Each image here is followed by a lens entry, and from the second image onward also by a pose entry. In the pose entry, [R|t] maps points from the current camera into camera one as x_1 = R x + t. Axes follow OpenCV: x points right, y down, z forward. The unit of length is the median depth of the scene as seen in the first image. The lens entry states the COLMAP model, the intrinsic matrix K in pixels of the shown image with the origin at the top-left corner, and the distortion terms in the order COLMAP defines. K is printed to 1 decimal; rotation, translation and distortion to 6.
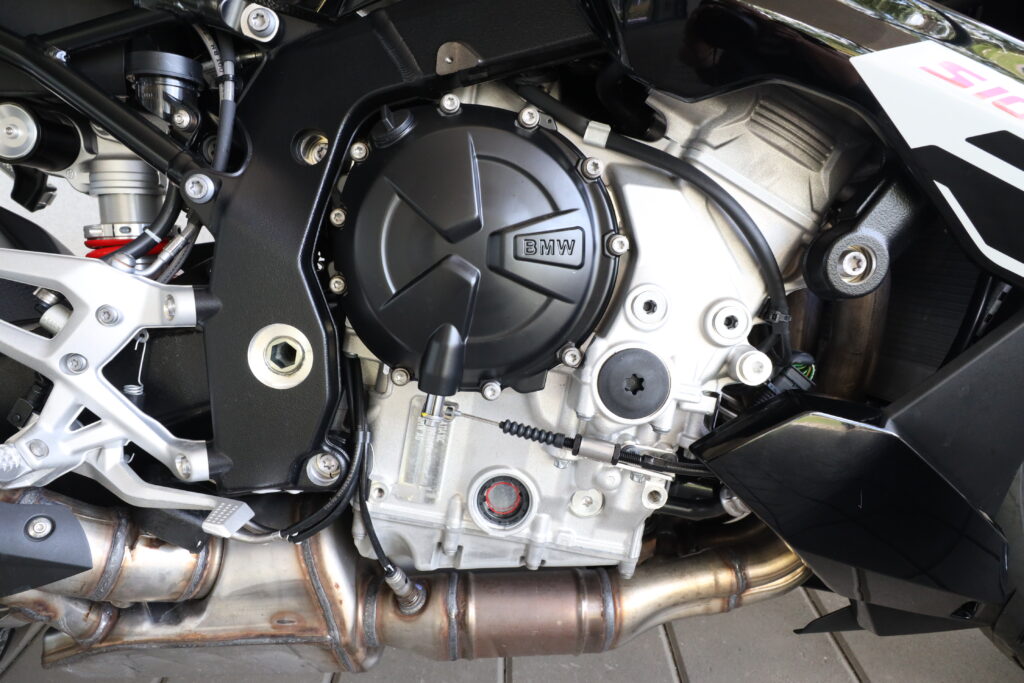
lens RADIAL K [[741.7, 0, 512.0], [0, 741.7, 341.5], [0, 0, 1]] dist [0.001592, 0.000612]
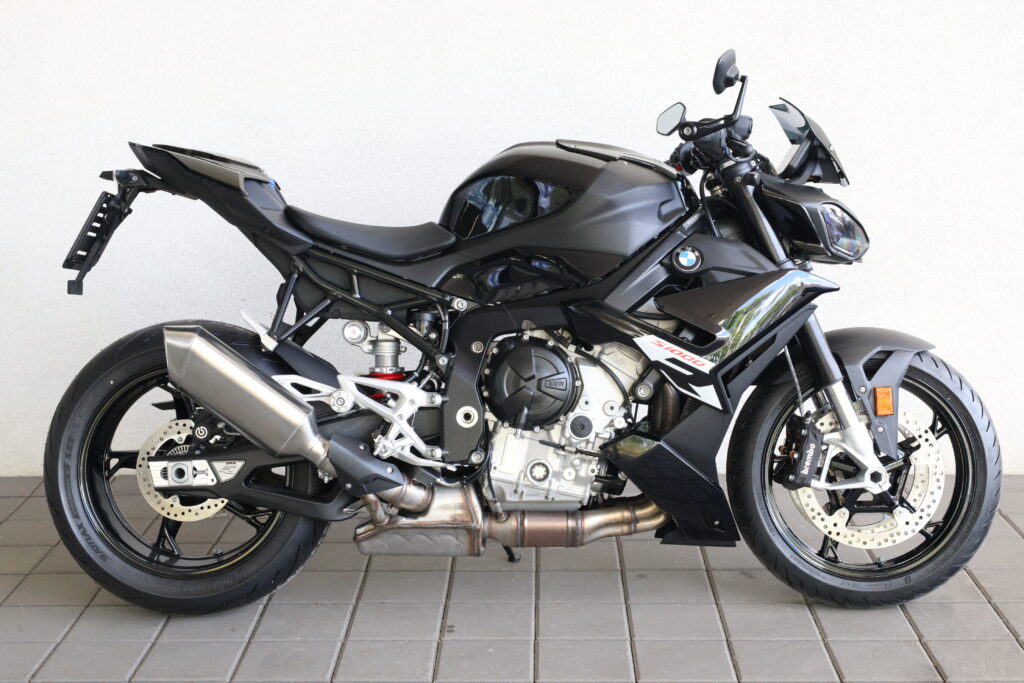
lens RADIAL K [[1453.5, 0, 512.0], [0, 1453.5, 341.5], [0, 0, 1]] dist [-0.005109, -0.010796]
pose [[0.999536, 0.022266, -0.020785, -0.012520], [-0.024578, 0.992647, -0.118520, 0.410671], [0.017993, 0.118976, 0.992734, -4.891123]]
